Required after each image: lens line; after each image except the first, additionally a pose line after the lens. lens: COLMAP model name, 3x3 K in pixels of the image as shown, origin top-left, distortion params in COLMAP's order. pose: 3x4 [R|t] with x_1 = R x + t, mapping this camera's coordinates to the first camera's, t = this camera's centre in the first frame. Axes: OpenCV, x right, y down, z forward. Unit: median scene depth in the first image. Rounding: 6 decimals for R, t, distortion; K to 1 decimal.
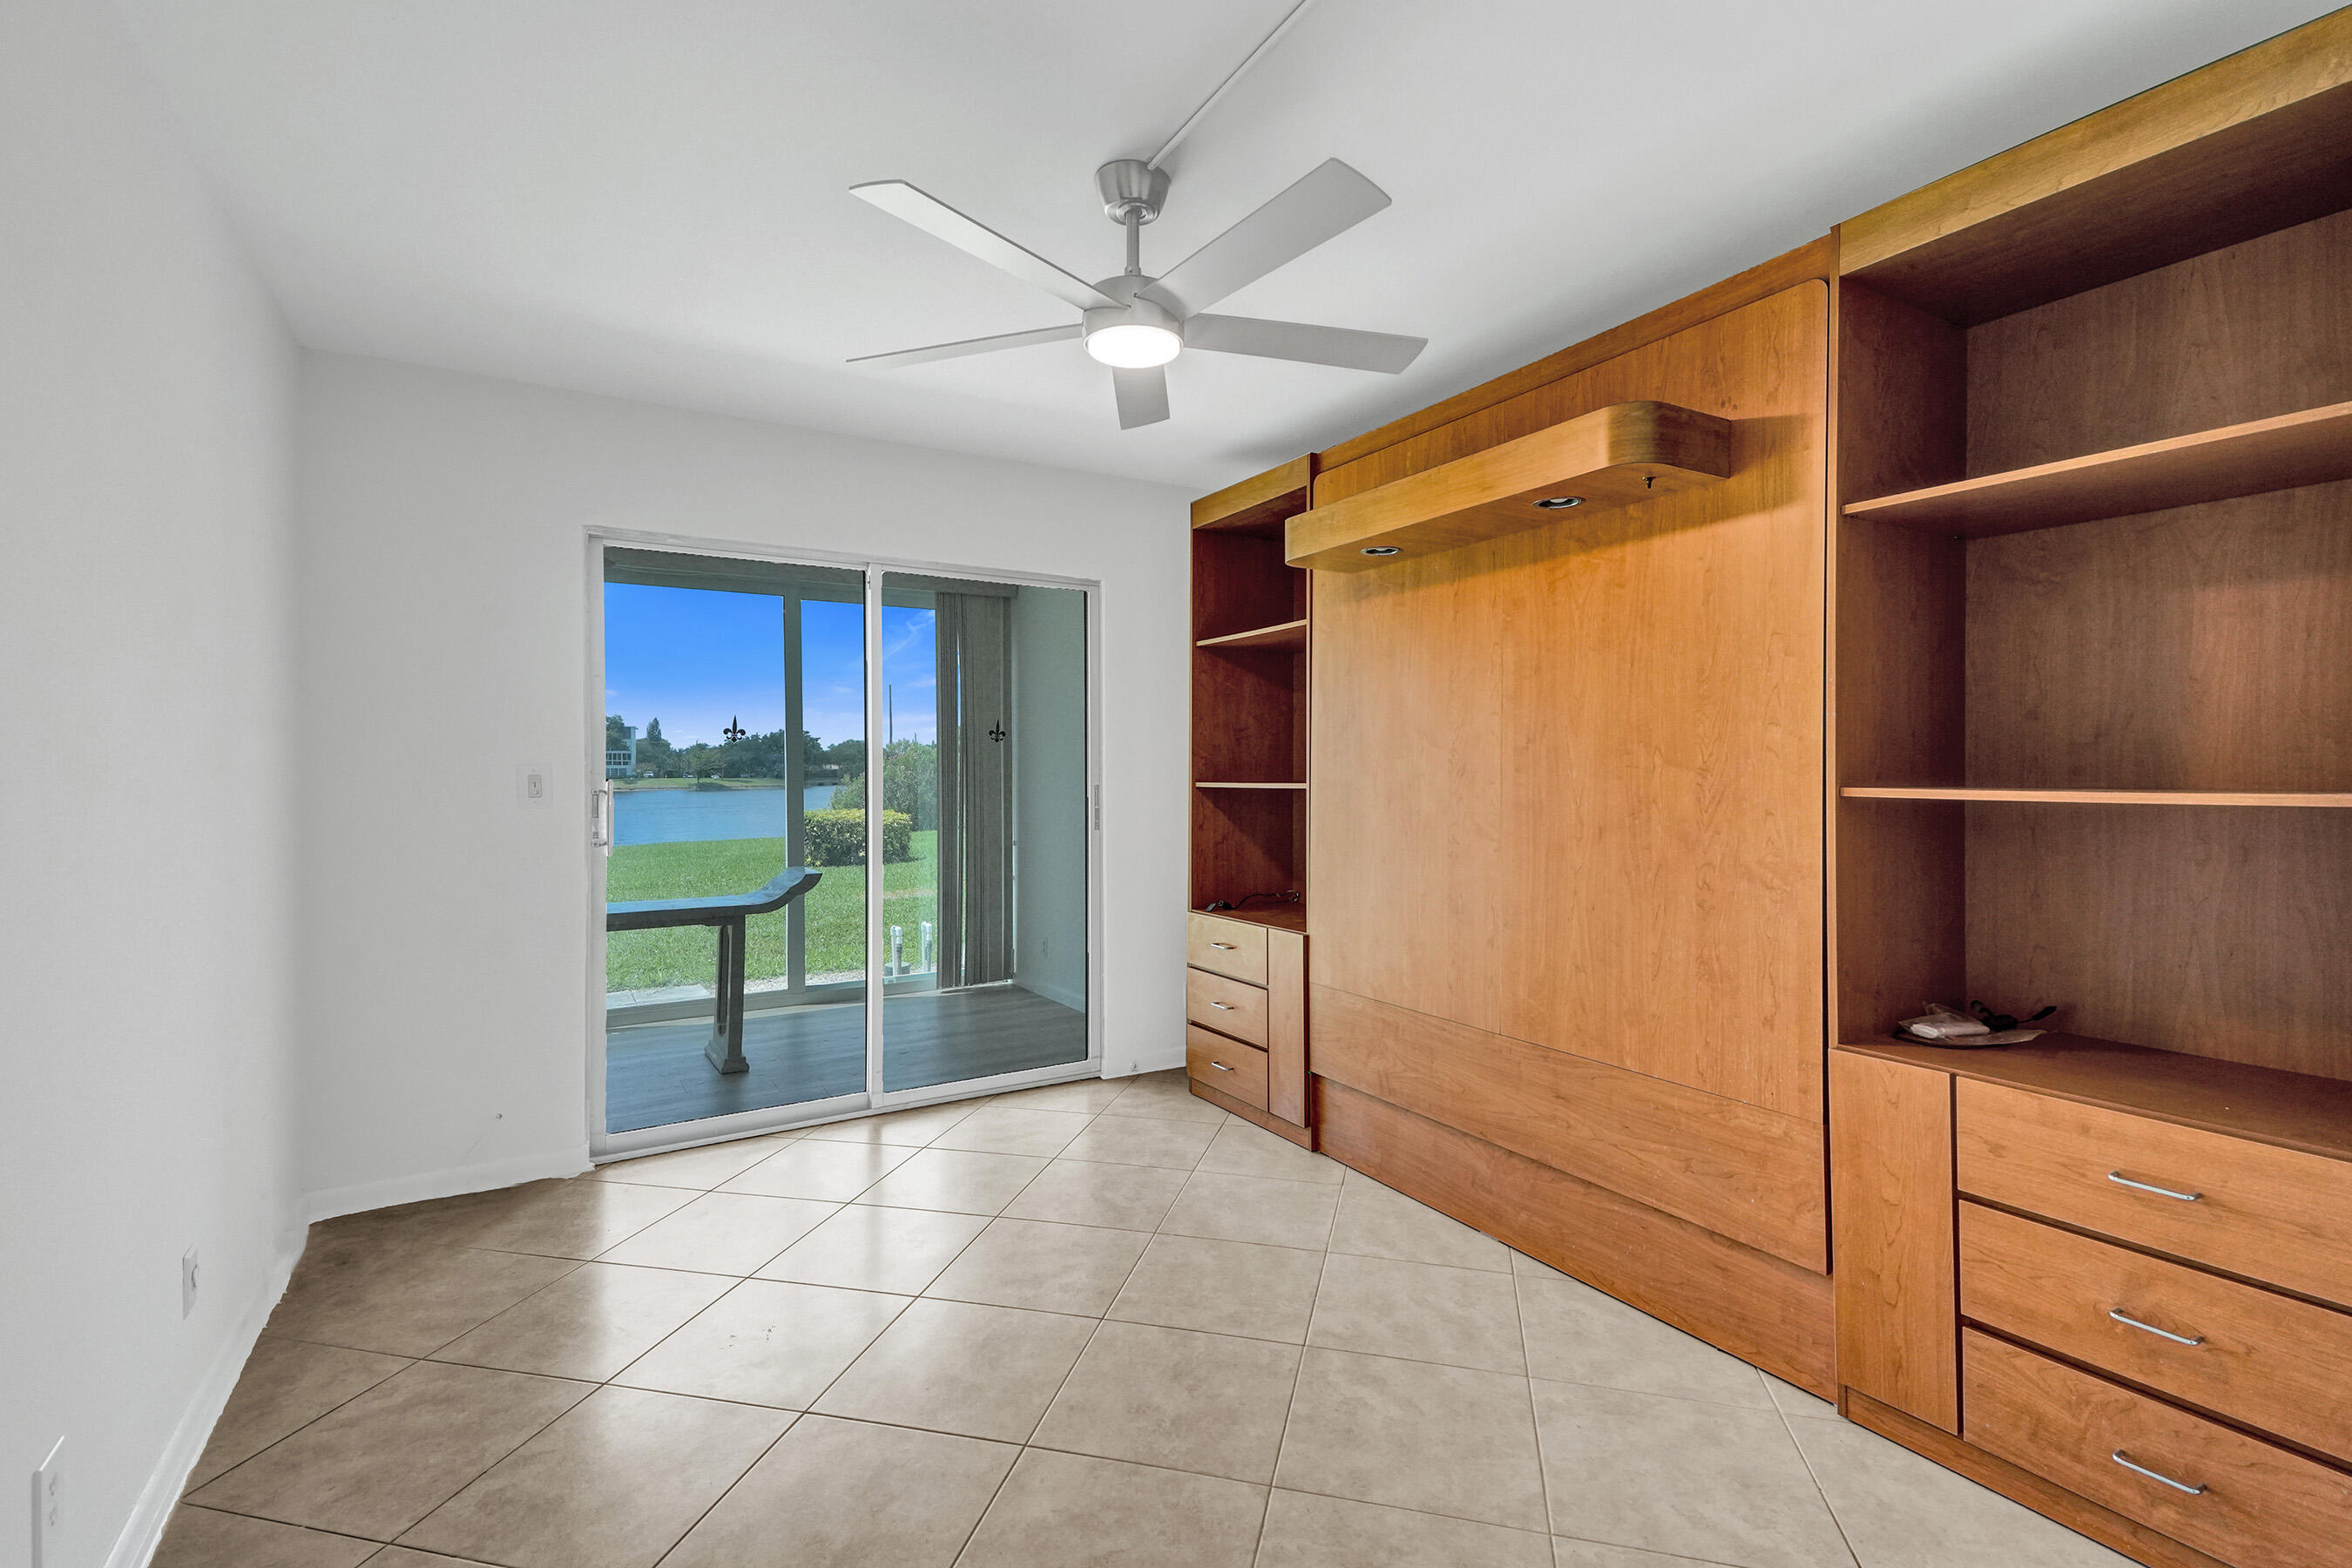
lens RADIAL K [[1075.0, 0, 1226.2], [0, 1075.0, 765.3], [0, 0, 1]] dist [0.012927, -0.000972]
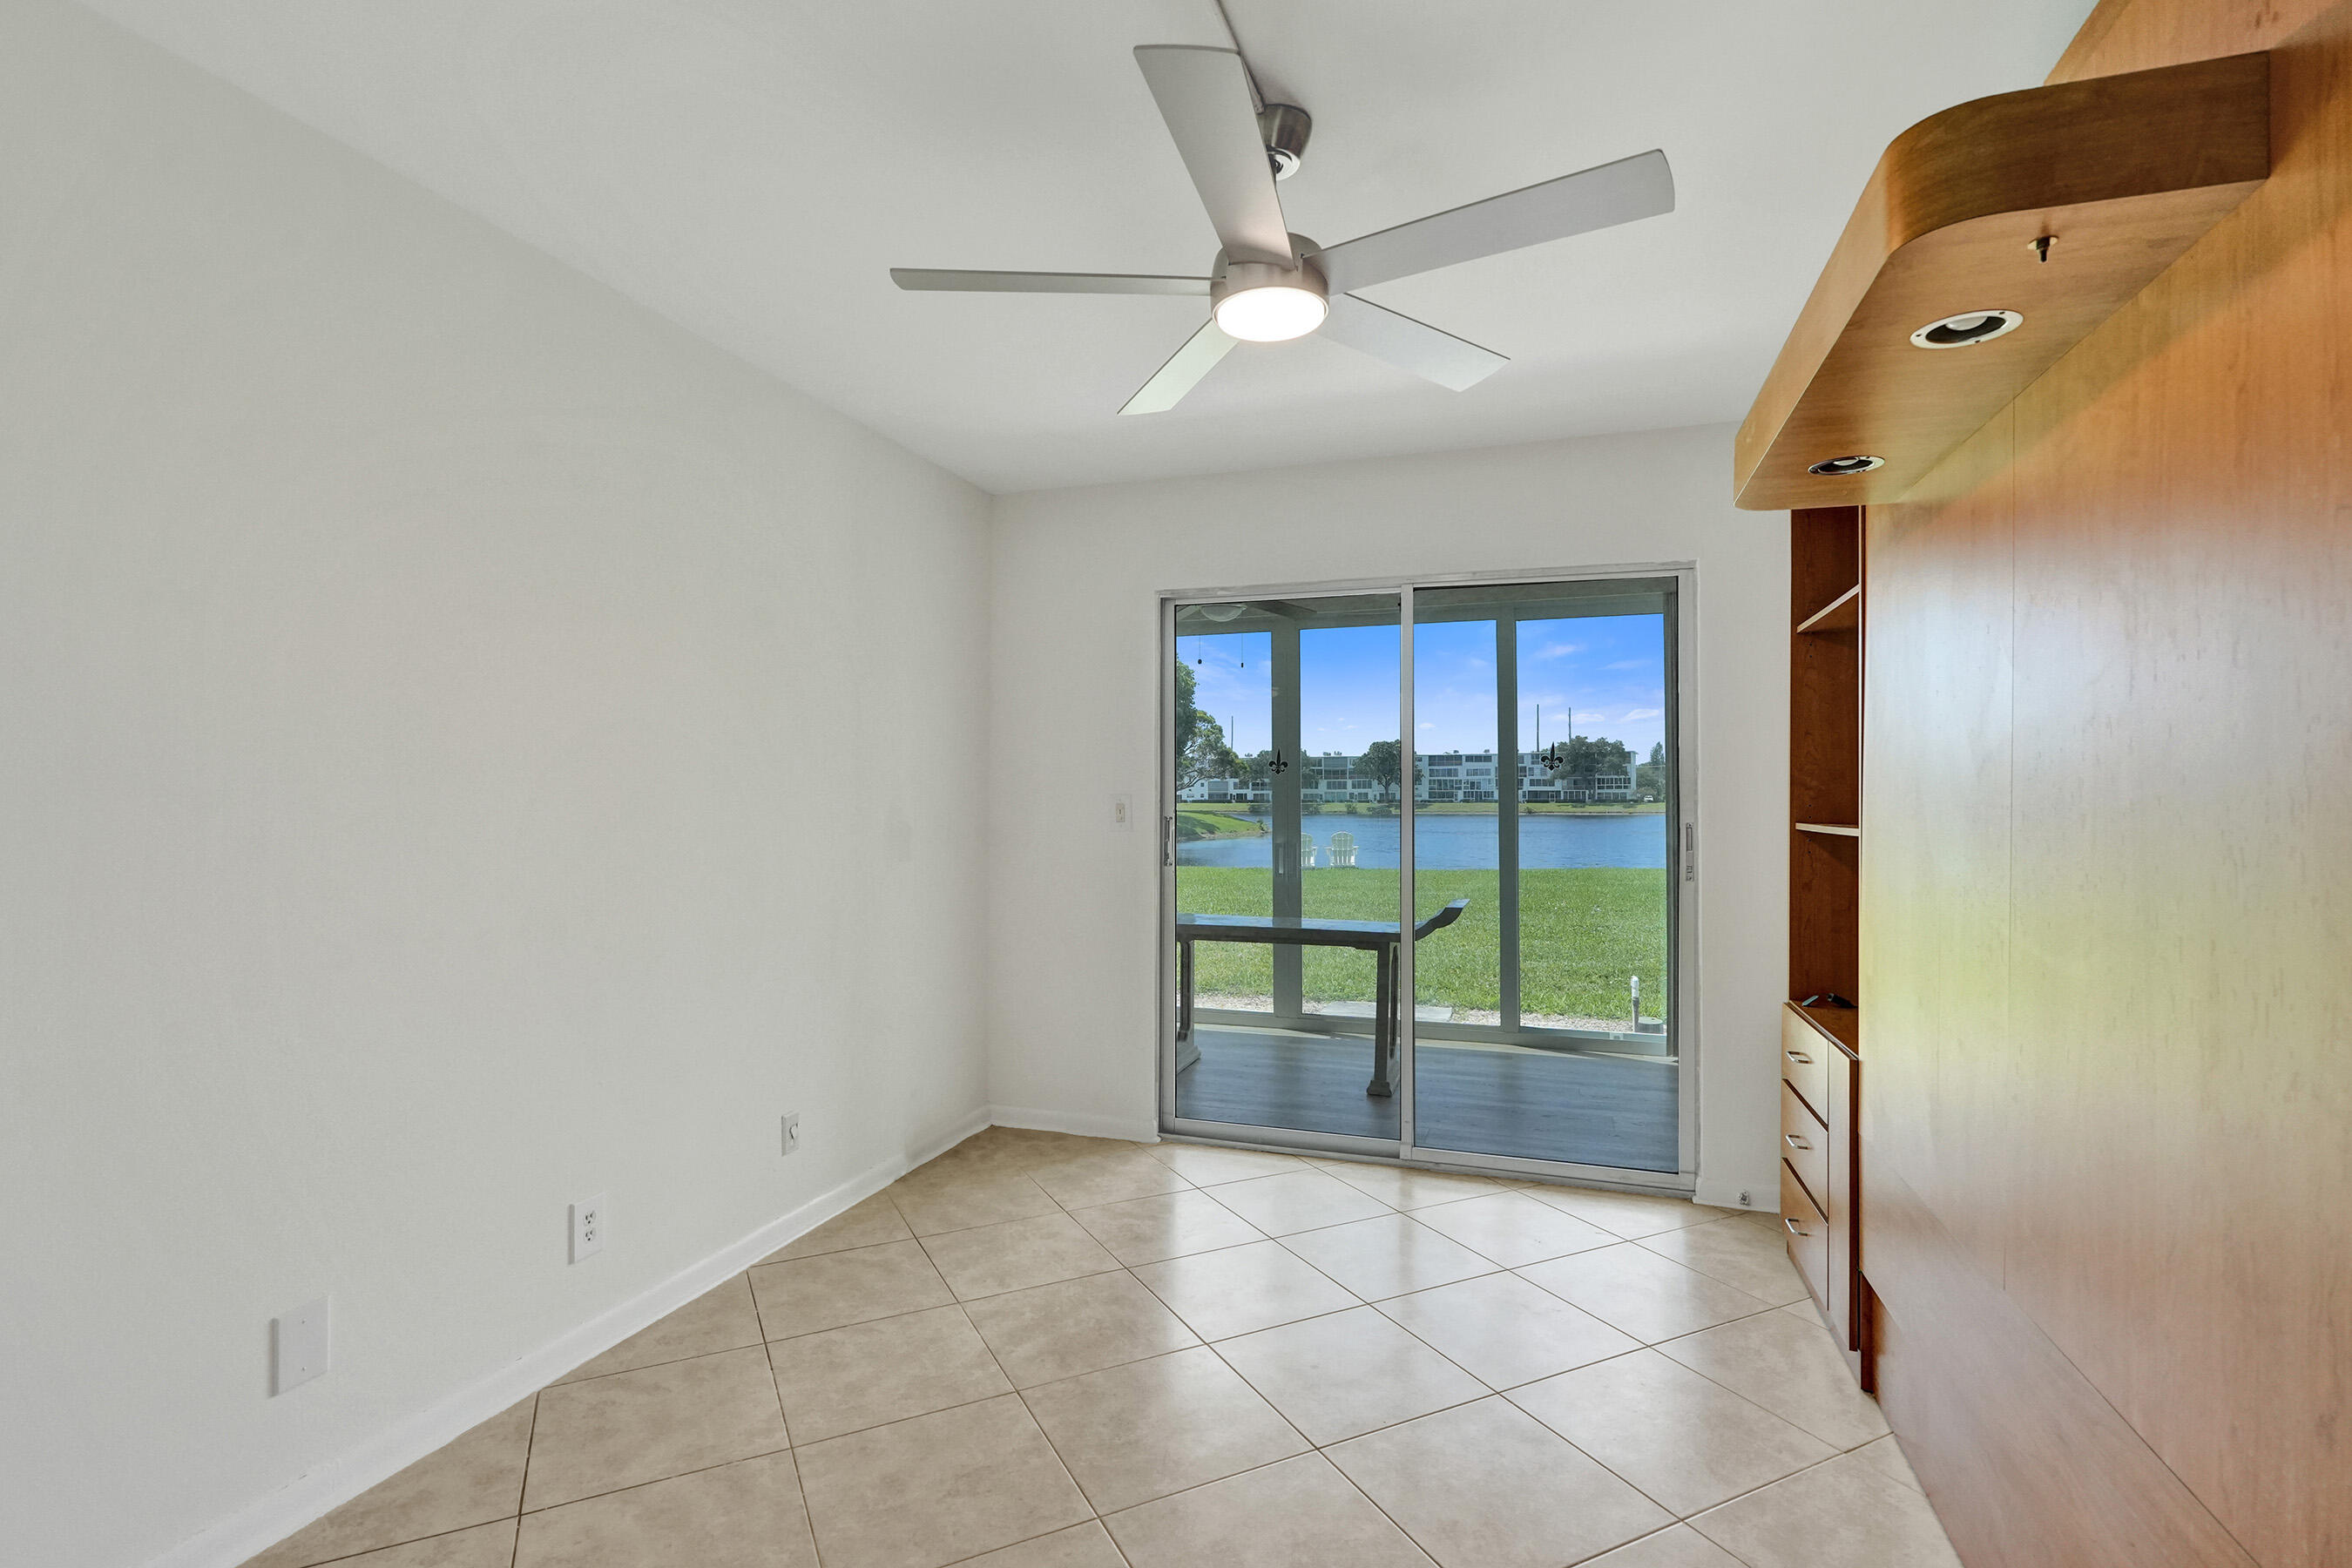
lens RADIAL K [[1133.9, 0, 1176.7], [0, 1133.9, 764.2], [0, 0, 1]] dist [-0.000750, -0.004107]
pose [[0.622948, -0.015213, -0.782115, 0.188283], [-0.002329, 0.999770, -0.021302, -0.003713], [0.782260, 0.015092, 0.622770, 0.122648]]
